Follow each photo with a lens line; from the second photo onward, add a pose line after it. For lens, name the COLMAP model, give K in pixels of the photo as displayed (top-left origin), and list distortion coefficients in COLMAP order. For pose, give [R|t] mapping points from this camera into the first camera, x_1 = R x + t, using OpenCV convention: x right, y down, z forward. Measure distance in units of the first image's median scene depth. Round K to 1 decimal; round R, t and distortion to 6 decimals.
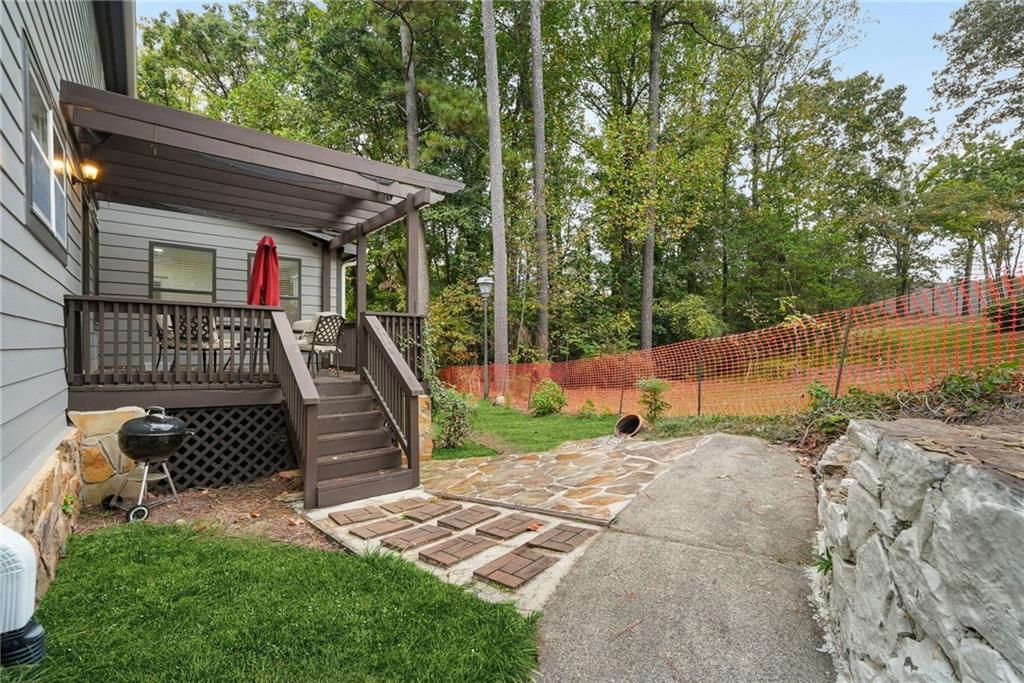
lens RADIAL K [[505.1, 0, 512.0], [0, 505.1, 341.5], [0, 0, 1]] dist [0.000155, 0.000162]
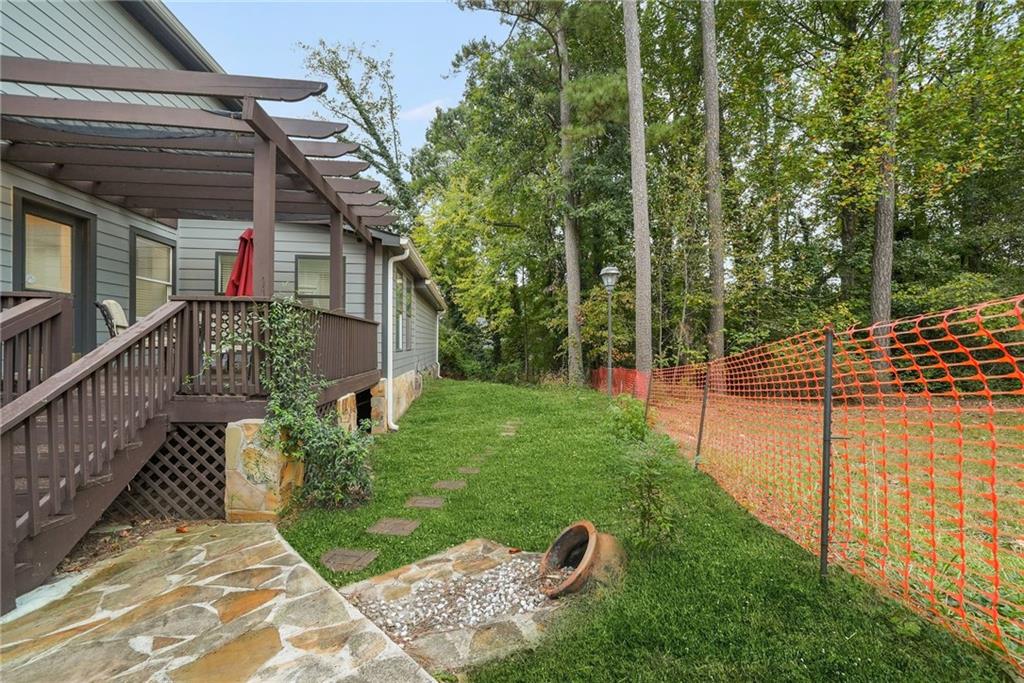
lens RADIAL K [[383.6, 0, 516.5], [0, 383.6, 344.9], [0, 0, 1]] dist [-0.012448, 0.000155]
pose [[0.844062, 0.003115, -0.536237, 0.121851], [0.000384, 0.999979, 0.006413, 0.001569], [0.536246, -0.005619, 0.844043, 0.256179]]
